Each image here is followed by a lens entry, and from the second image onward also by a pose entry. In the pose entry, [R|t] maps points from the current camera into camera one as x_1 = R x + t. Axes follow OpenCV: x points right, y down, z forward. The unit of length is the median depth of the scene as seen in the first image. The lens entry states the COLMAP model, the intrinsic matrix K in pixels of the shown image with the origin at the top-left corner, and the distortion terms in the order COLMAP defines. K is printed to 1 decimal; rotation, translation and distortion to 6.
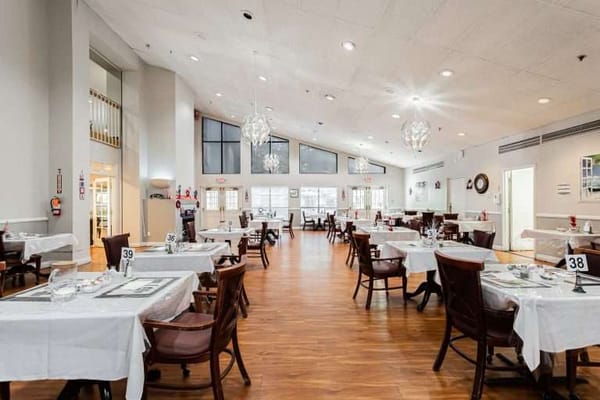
lens RADIAL K [[283.3, 0, 300.0], [0, 283.3, 200.0], [0, 0, 1]] dist [0.000603, 0.000235]
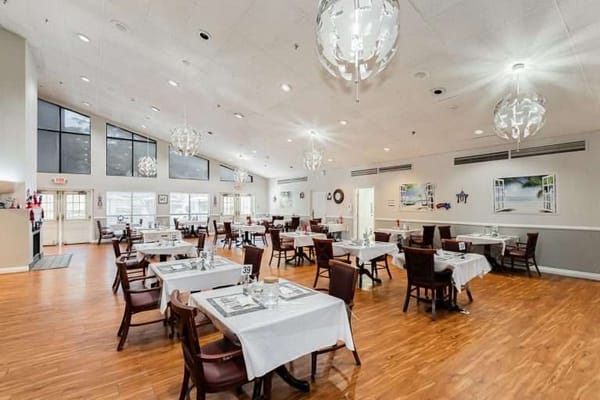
lens RADIAL K [[283.3, 0, 300.0], [0, 283.3, 200.0], [0, 0, 1]] dist [0.000603, 0.000235]
pose [[0.822734, 0.011163, 0.568317, -0.235468], [-0.006981, 0.999930, -0.009534, -0.020193], [-0.568384, 0.003877, 0.822754, -0.025103]]
